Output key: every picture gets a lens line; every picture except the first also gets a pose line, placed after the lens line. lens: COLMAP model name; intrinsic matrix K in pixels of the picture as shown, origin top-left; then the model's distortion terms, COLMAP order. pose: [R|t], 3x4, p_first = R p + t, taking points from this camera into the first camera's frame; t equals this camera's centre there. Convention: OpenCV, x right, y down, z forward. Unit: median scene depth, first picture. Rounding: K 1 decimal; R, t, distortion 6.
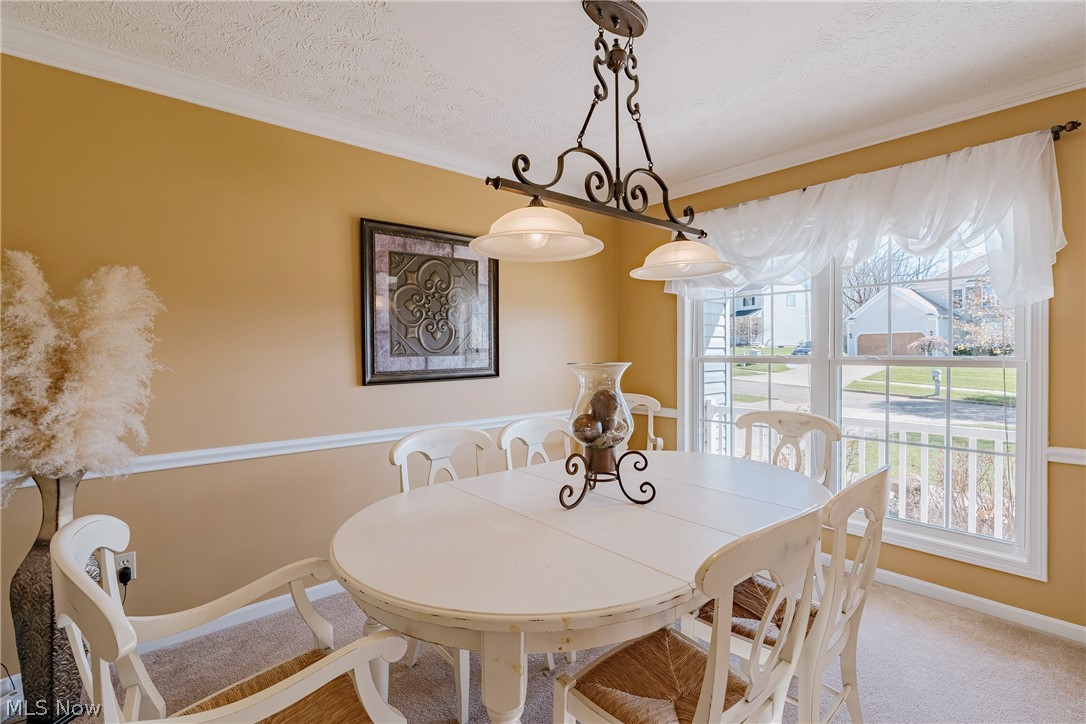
lens RADIAL K [[493.2, 0, 548.8], [0, 493.2, 355.1], [0, 0, 1]] dist [-0.011895, 0.003612]
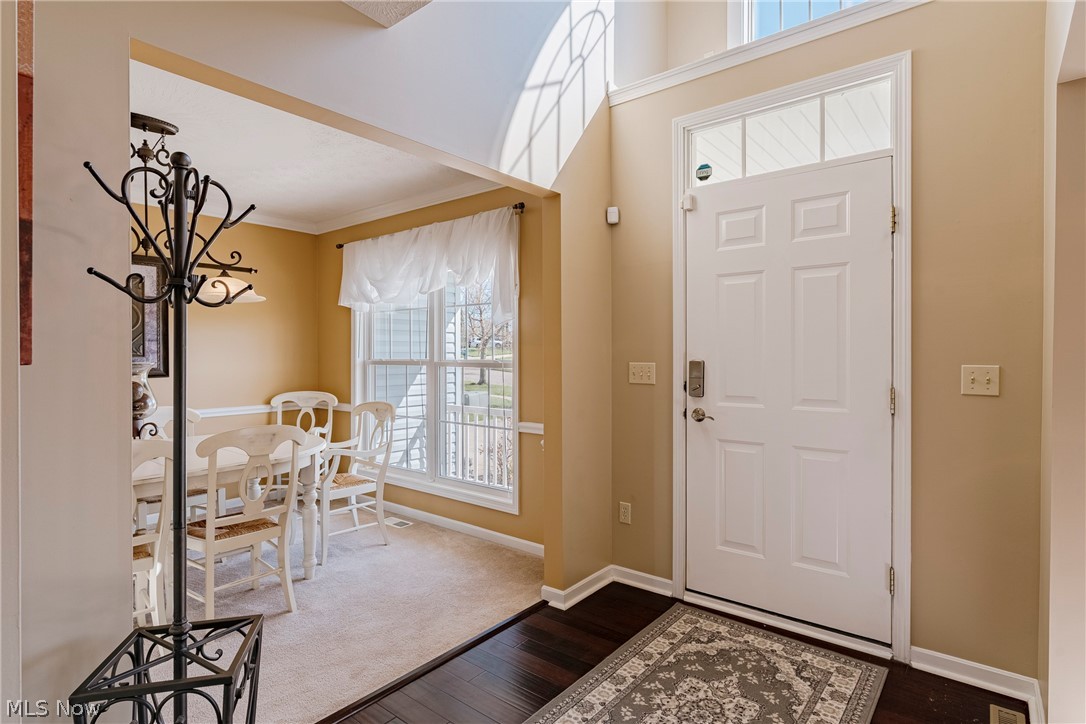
lens RADIAL K [[549.5, 0, 541.7], [0, 549.5, 358.2], [0, 0, 1]] dist [-0.003433, 0.000396]
pose [[0.985207, 0.006247, 0.171254, 0.572198], [-0.005947, 0.999980, -0.002265, 0.000075], [-0.171264, 0.001213, 0.985224, -0.444875]]
